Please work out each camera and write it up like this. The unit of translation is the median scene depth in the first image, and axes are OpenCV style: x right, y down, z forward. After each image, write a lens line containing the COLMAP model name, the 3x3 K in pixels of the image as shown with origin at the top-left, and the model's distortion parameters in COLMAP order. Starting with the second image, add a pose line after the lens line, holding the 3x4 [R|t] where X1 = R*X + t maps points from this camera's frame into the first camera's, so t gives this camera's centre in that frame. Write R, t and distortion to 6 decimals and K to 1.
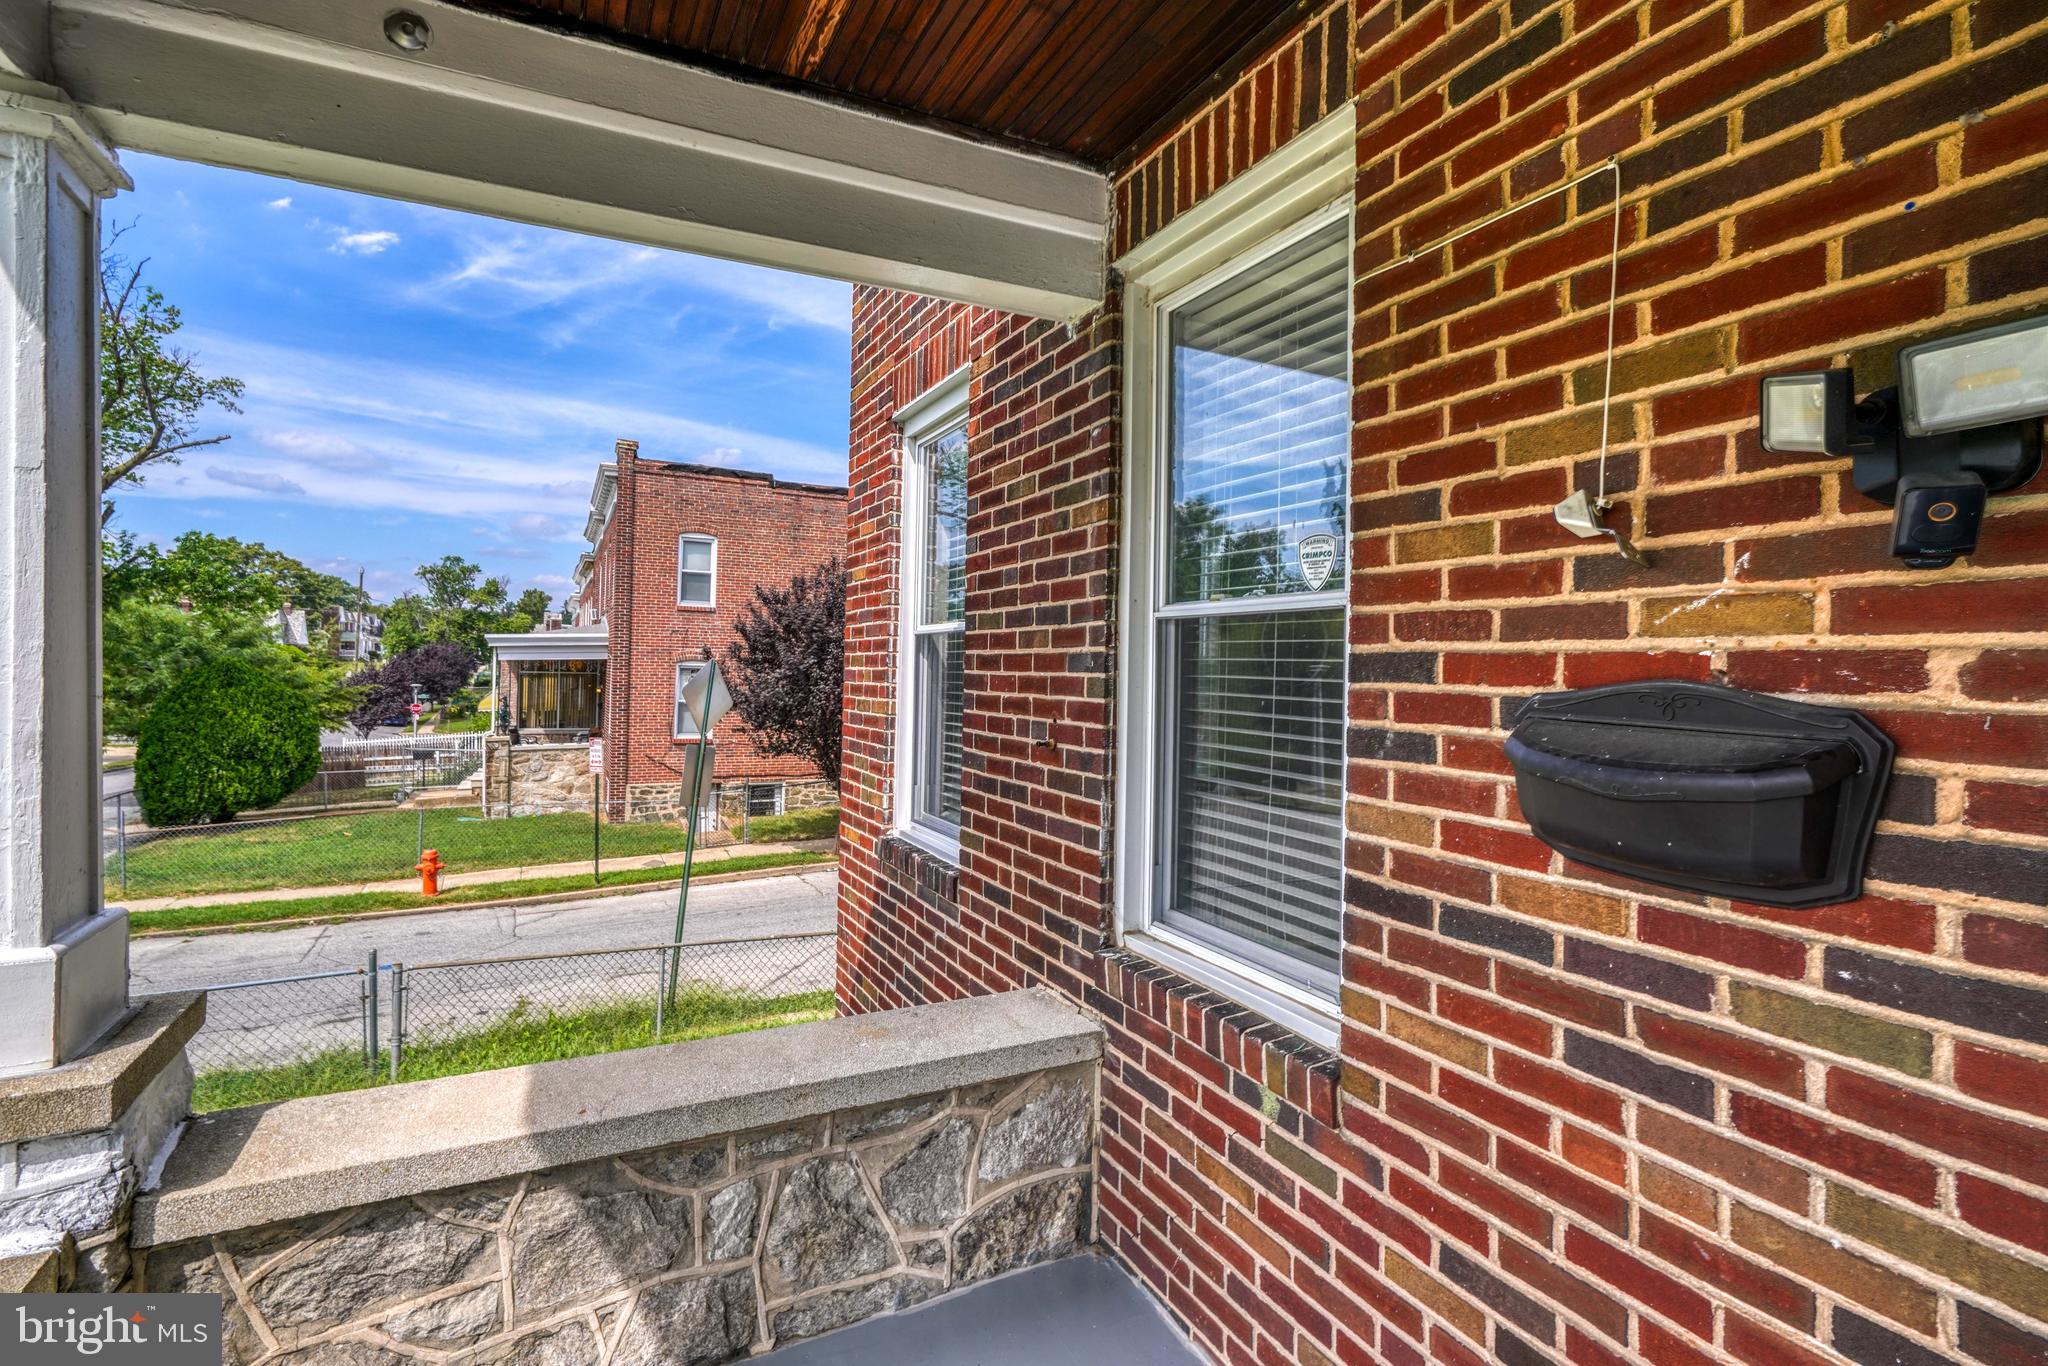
lens RADIAL K [[931.1, 0, 1029.8], [0, 931.1, 653.3], [0, 0, 1]] dist [-0.010326, 0.005944]
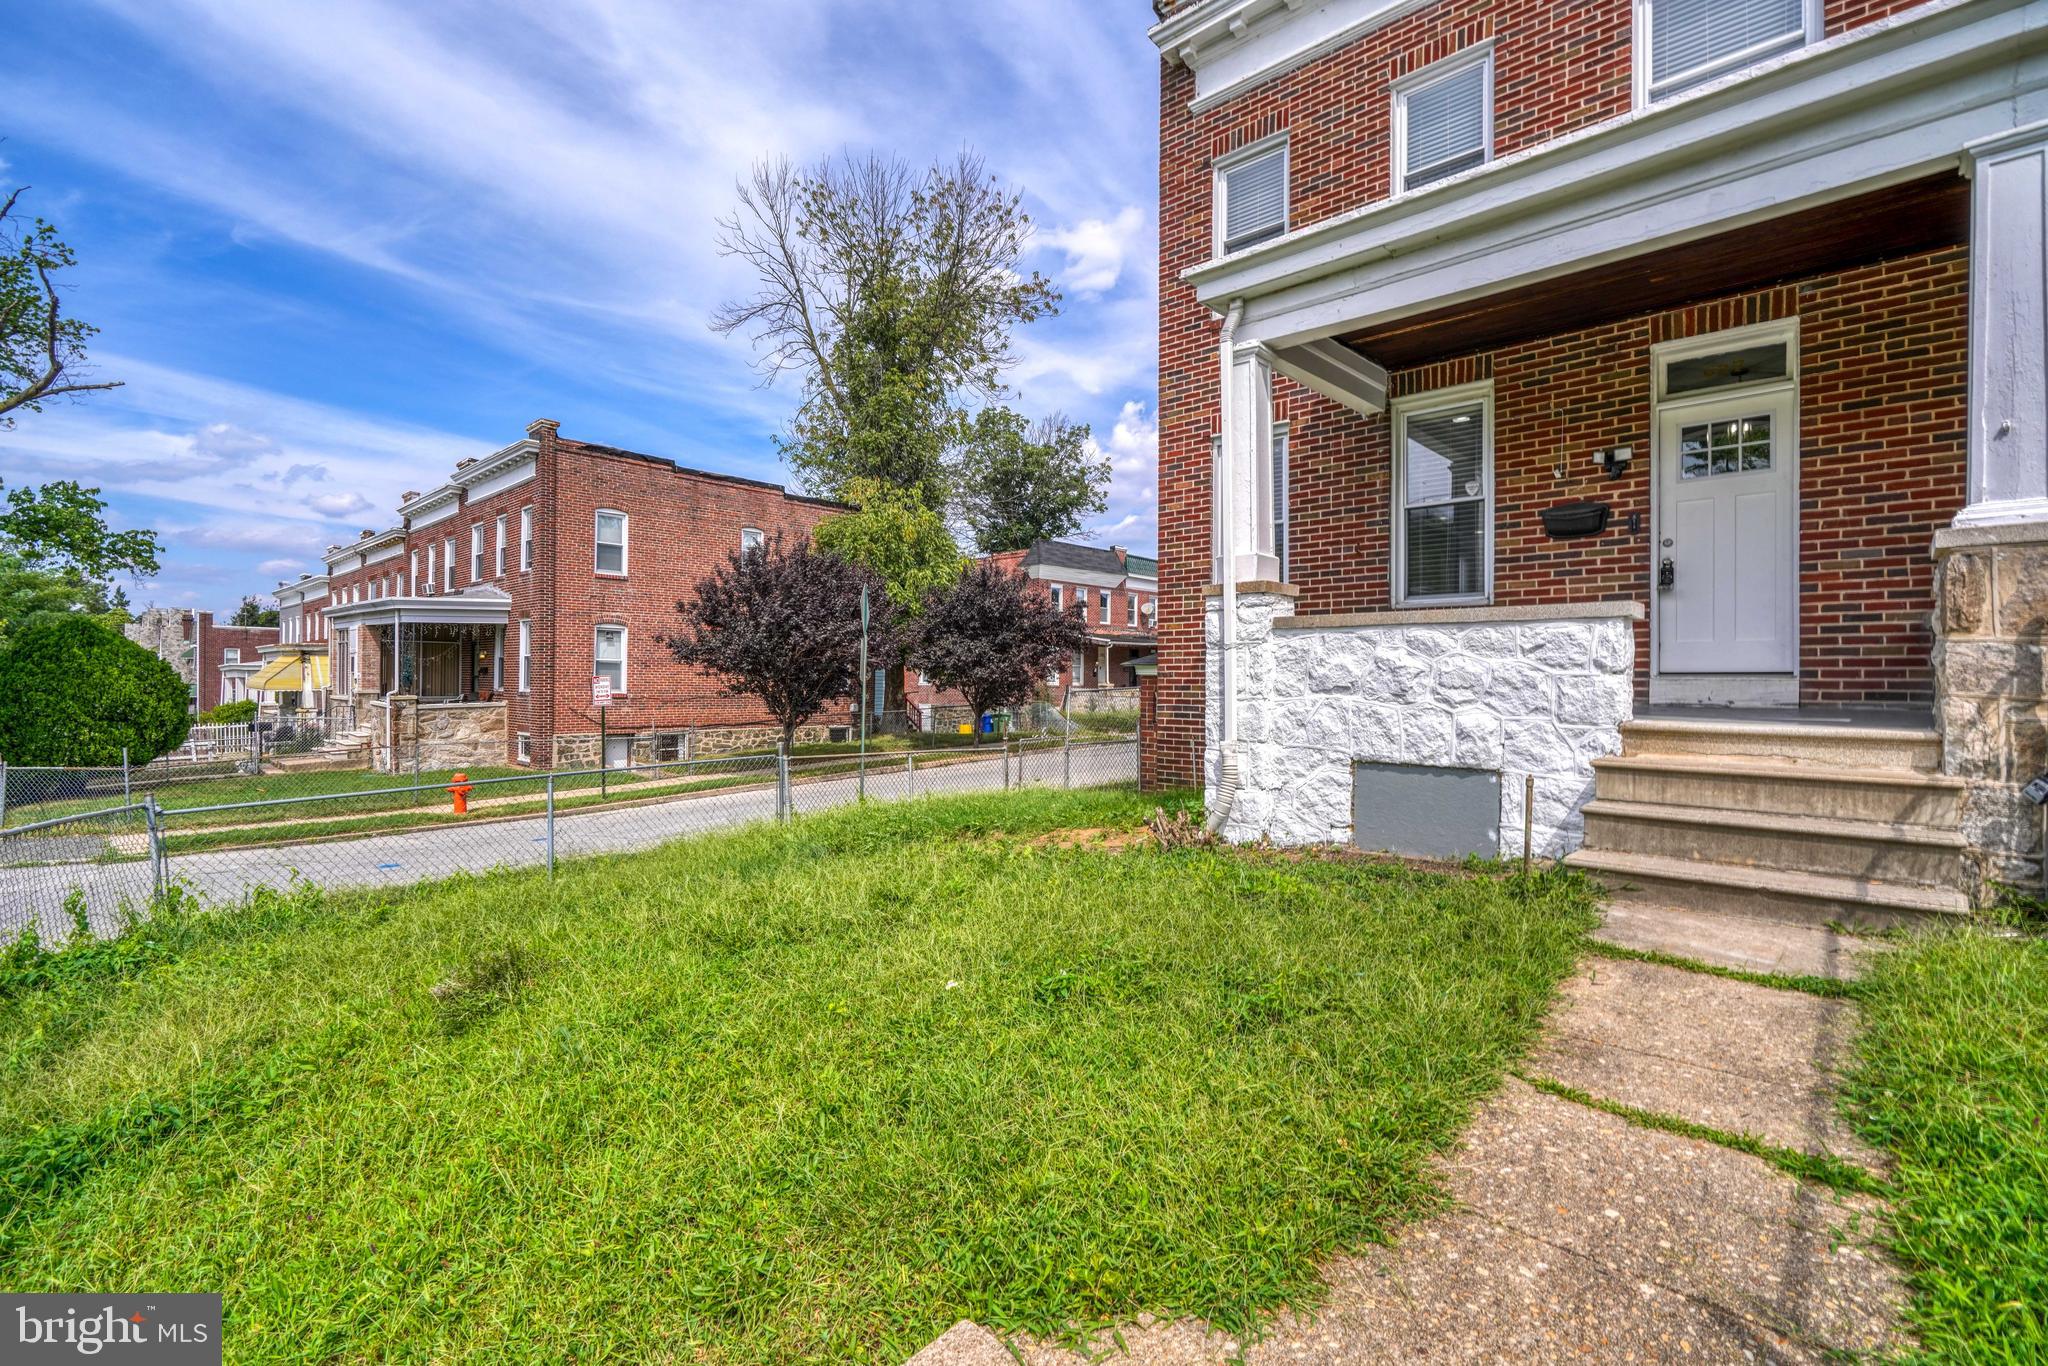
lens RADIAL K [[931.1, 0, 1007.3], [0, 931.1, 678.7], [0, 0, 1]] dist [-0.010326, 0.005944]
pose [[0.935566, -0.014005, 0.352874, -2.302409], [0.011149, 0.999887, 0.010125, 0.507452], [-0.352976, -0.005539, 0.935616, -1.563189]]
